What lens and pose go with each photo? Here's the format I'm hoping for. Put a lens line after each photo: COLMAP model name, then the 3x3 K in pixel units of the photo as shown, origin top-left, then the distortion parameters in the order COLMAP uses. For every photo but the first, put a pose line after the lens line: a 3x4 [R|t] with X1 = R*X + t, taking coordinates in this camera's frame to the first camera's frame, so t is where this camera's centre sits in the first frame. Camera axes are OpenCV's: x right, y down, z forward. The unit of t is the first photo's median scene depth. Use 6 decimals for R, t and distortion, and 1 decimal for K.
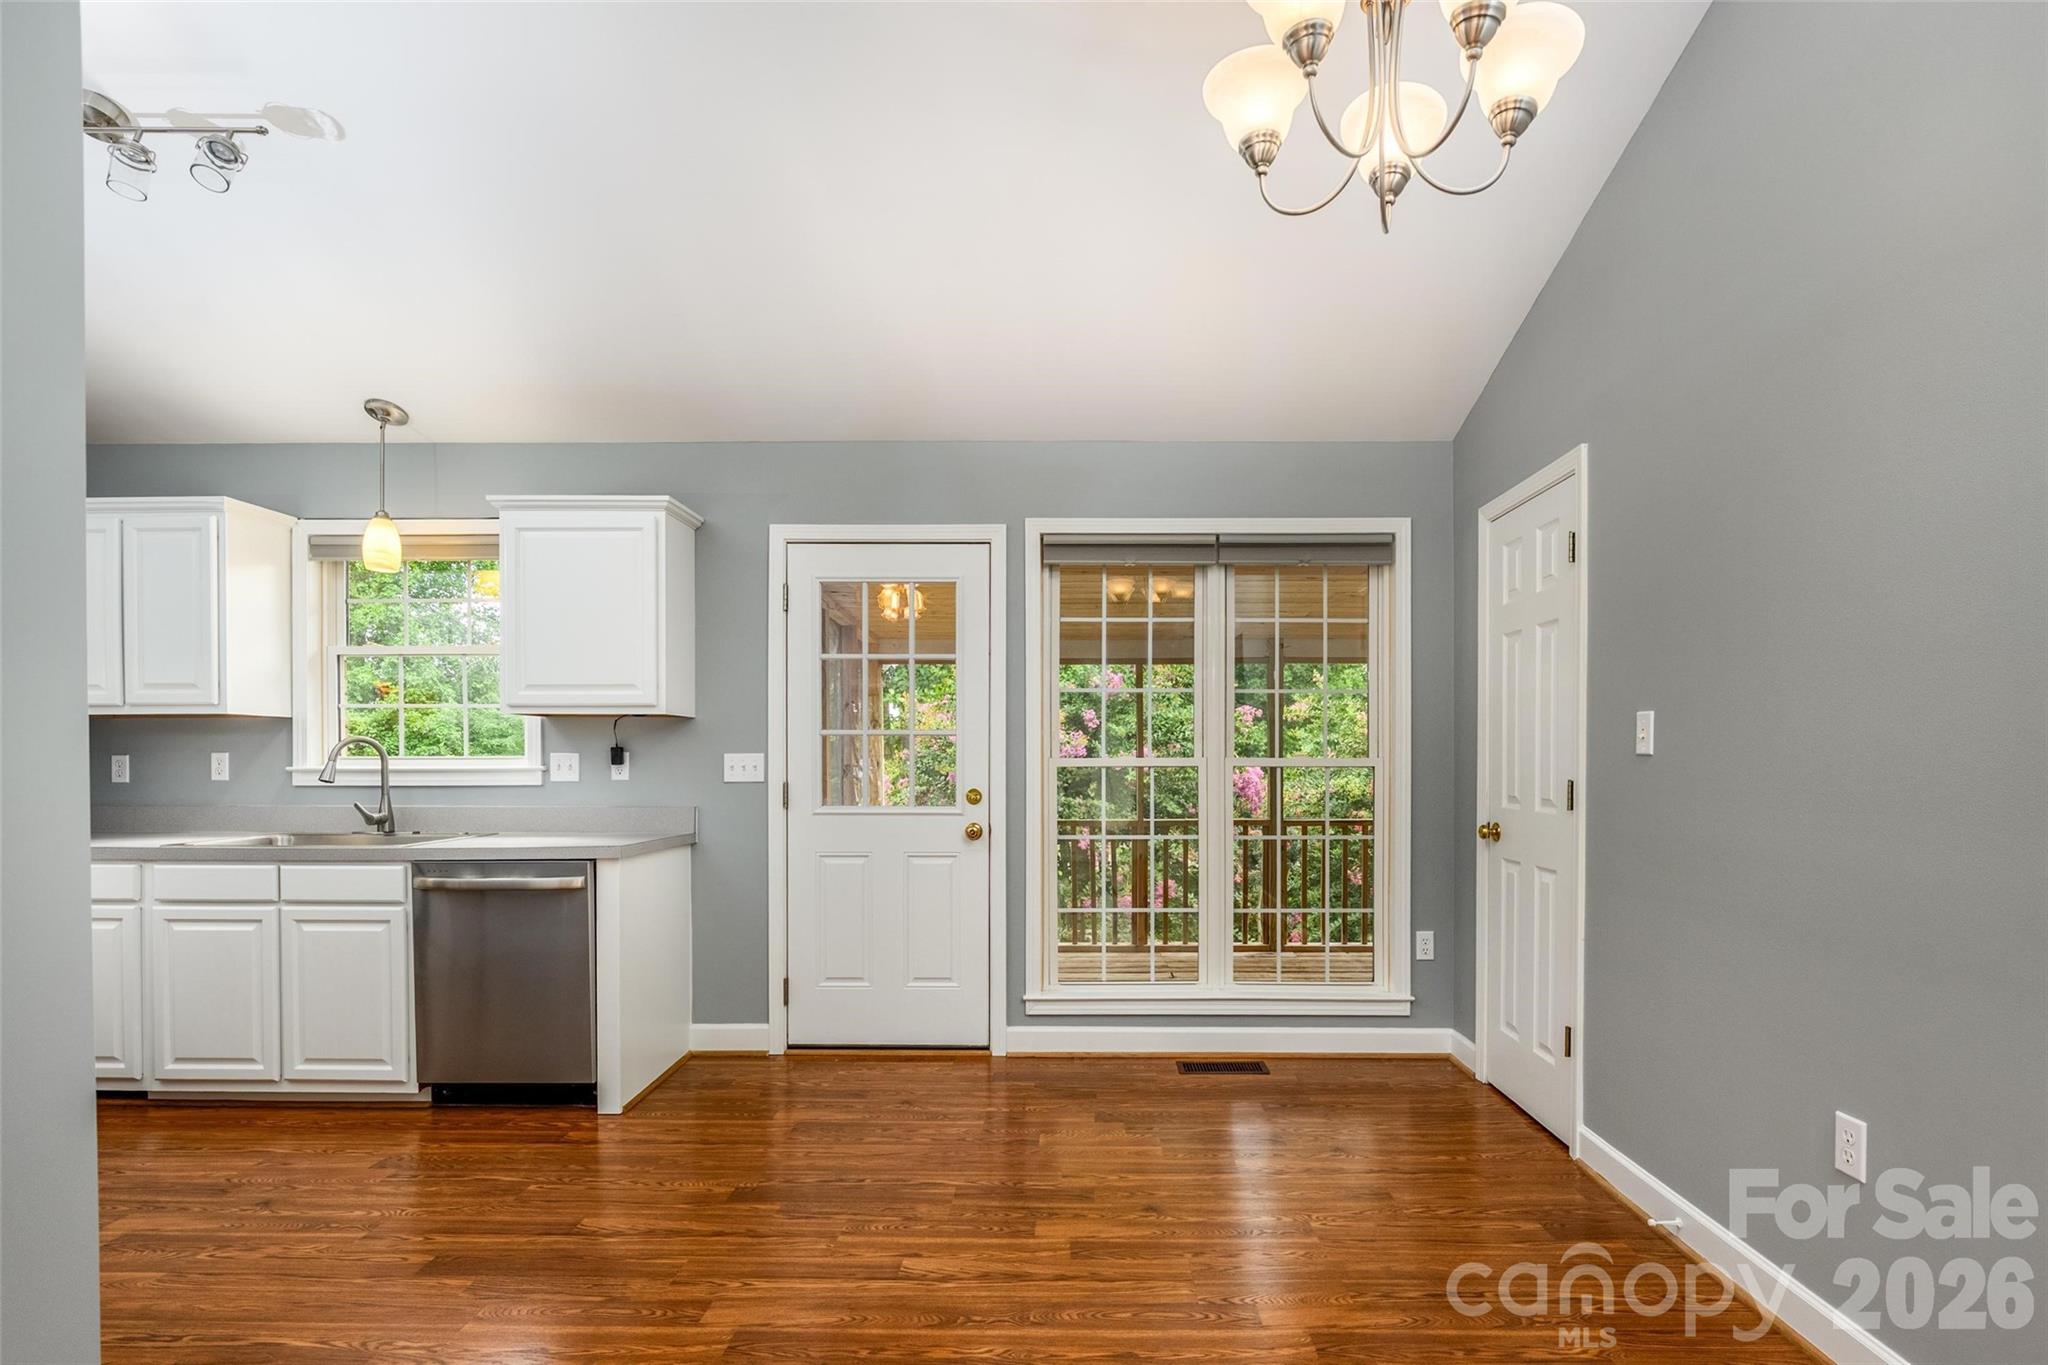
lens RADIAL K [[951.6, 0, 1064.2], [0, 951.6, 770.0], [0, 0, 1]] dist [-0.008688, 0.000238]
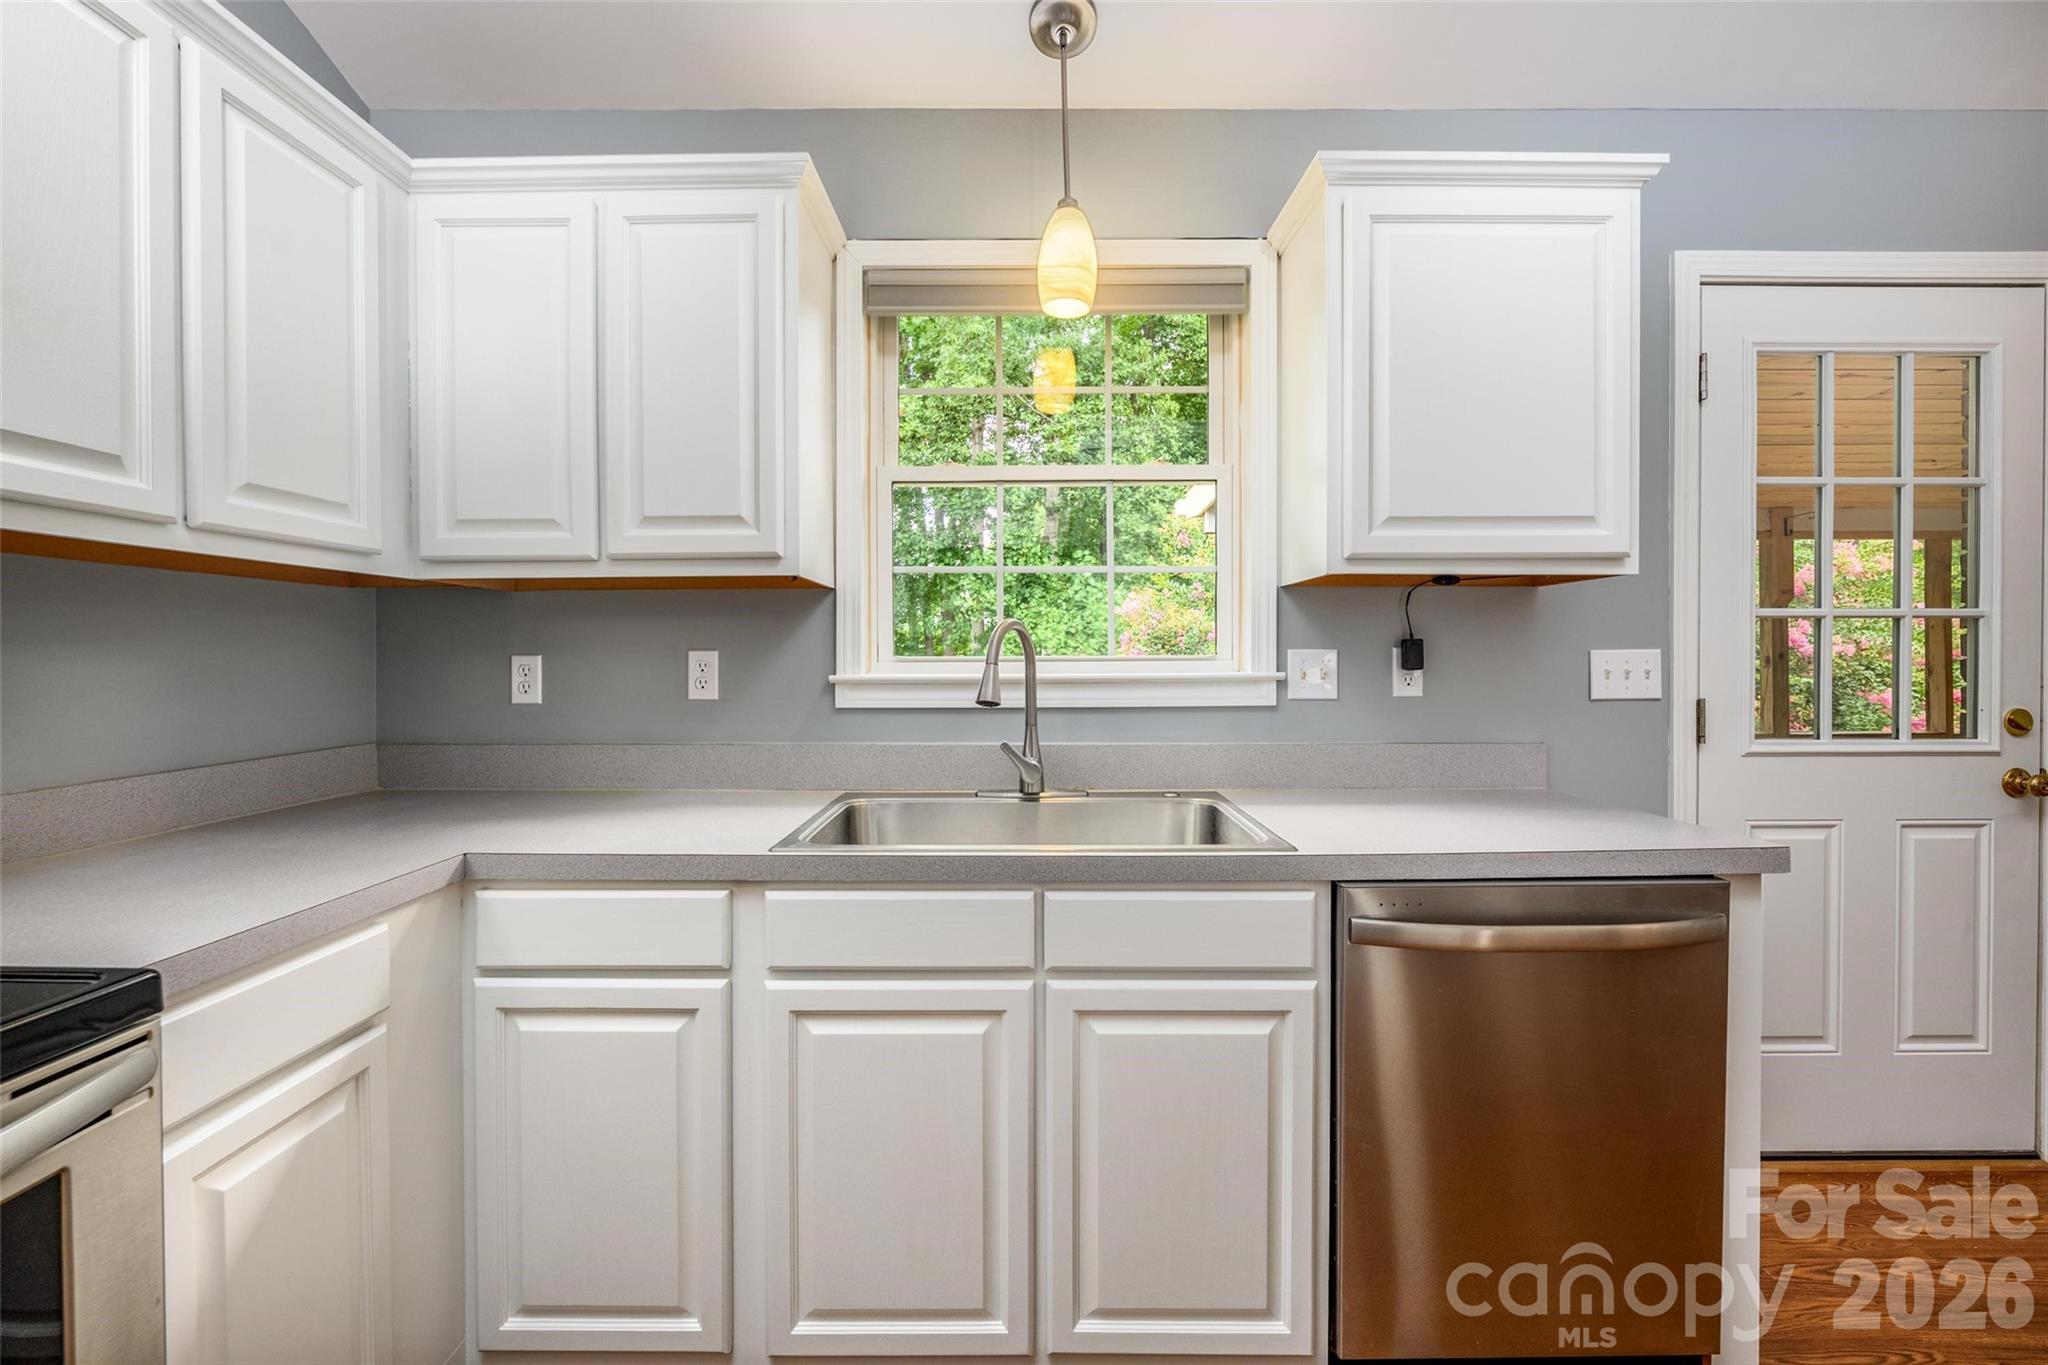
lens RADIAL K [[841.9, 0, 1016.3], [0, 841.9, 665.6], [0, 0, 1]] dist [-0.004741, 0.000529]
pose [[0.999952, -0.002323, 0.009538, -0.727950], [0.002344, 0.999995, -0.002173, -0.007487], [-0.009533, 0.002195, 0.999952, 0.508203]]
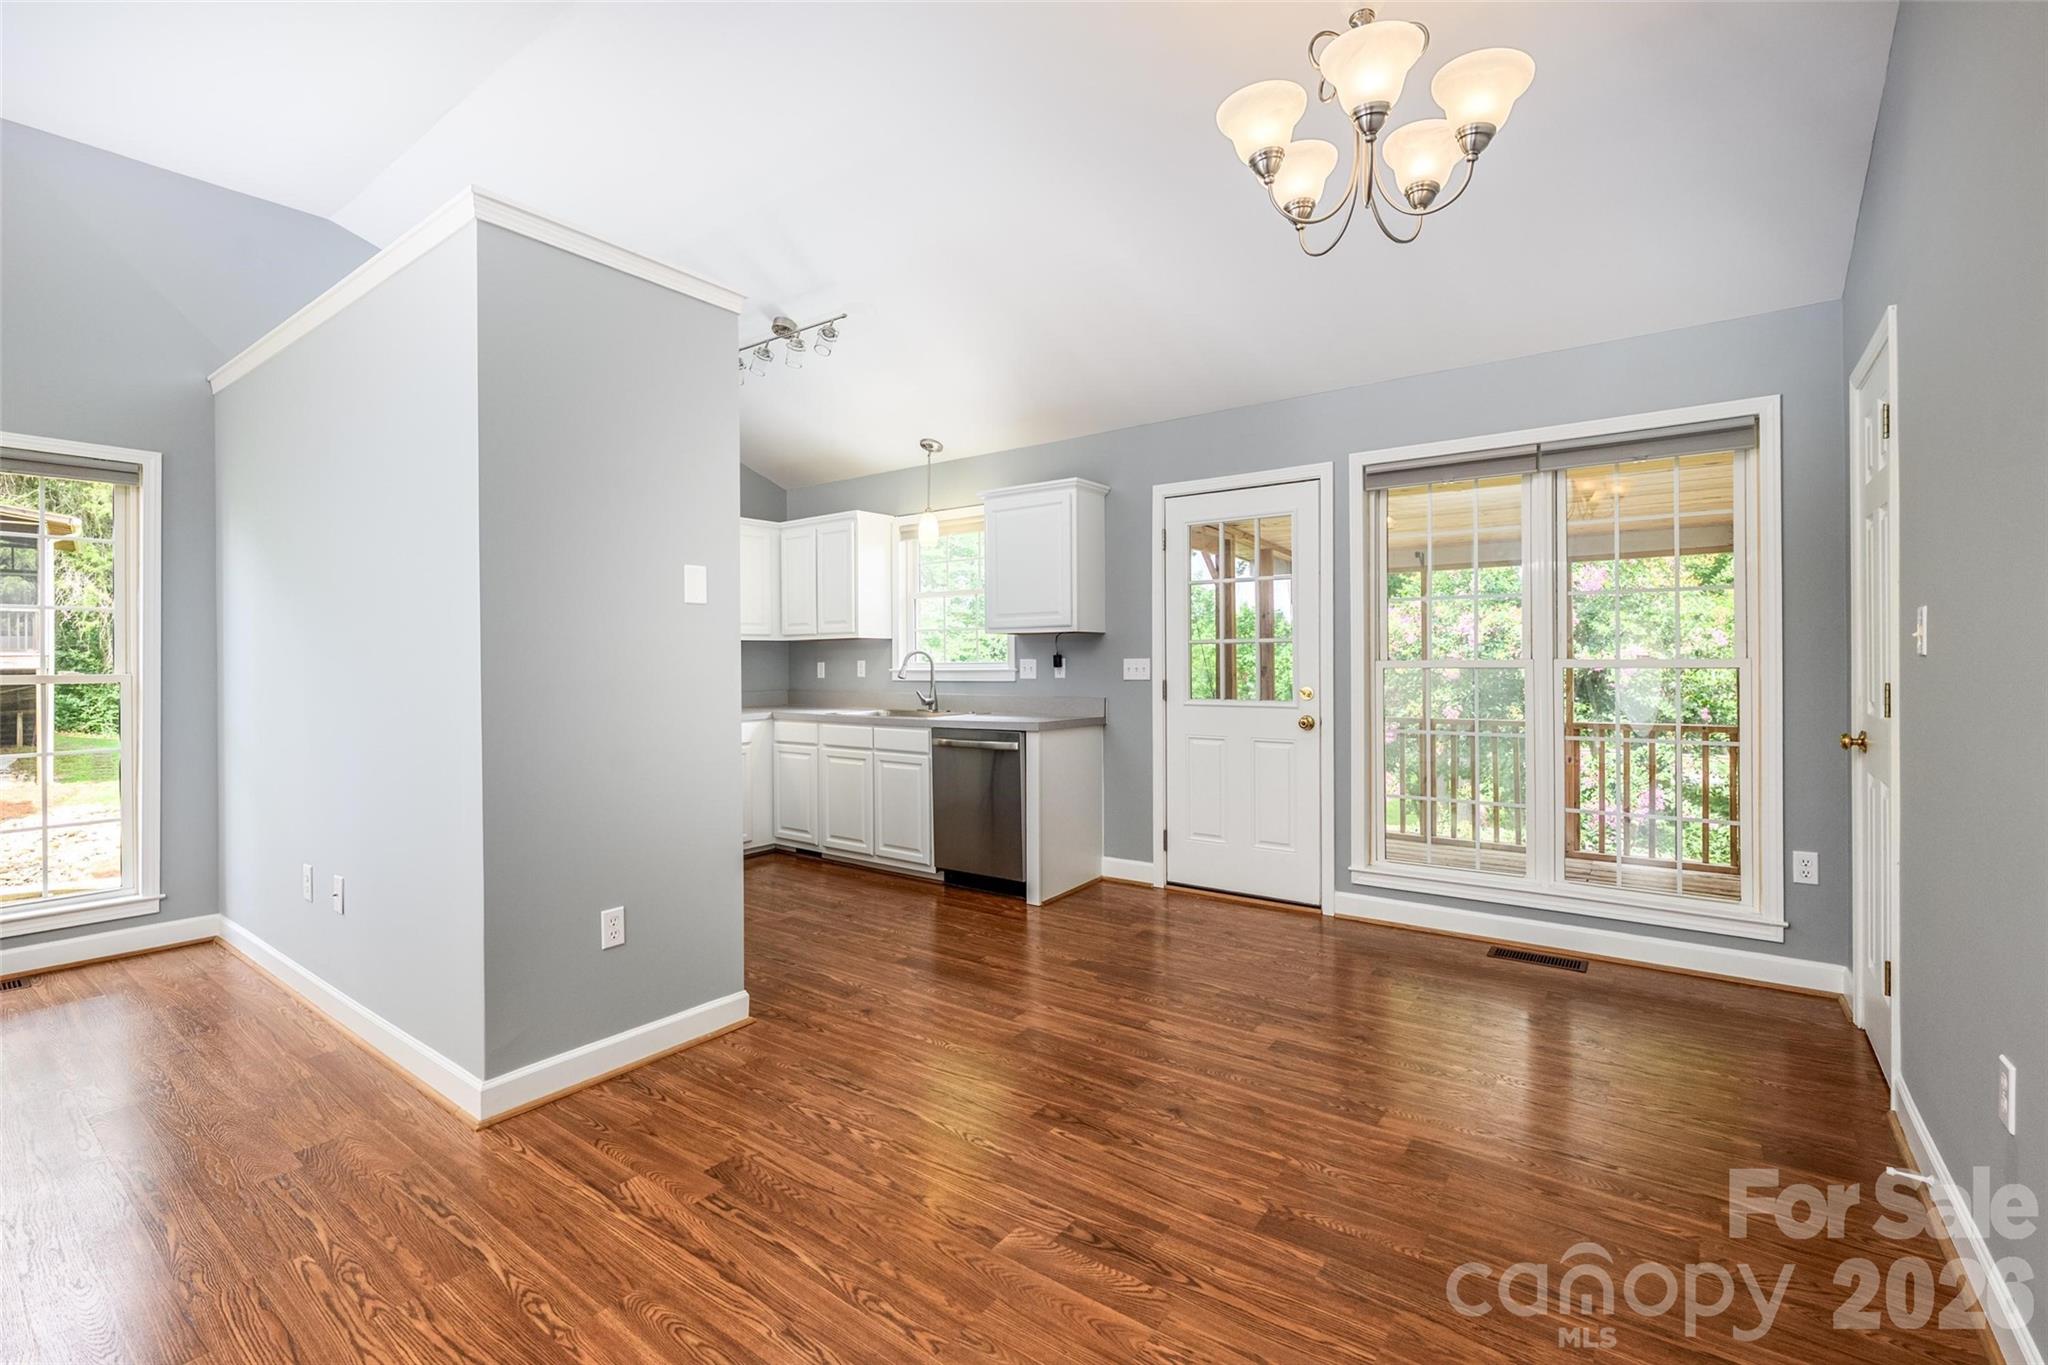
lens RADIAL K [[890.9, 0, 1025.3], [0, 890.9, 661.5], [0, 0, 1]] dist [-0.009577, -0.000047]
pose [[0.808568, -0.005095, -0.588381, 0.281799], [0.000141, 0.999964, -0.008465, -0.002809], [0.588403, 0.006761, 0.808539, -0.109948]]
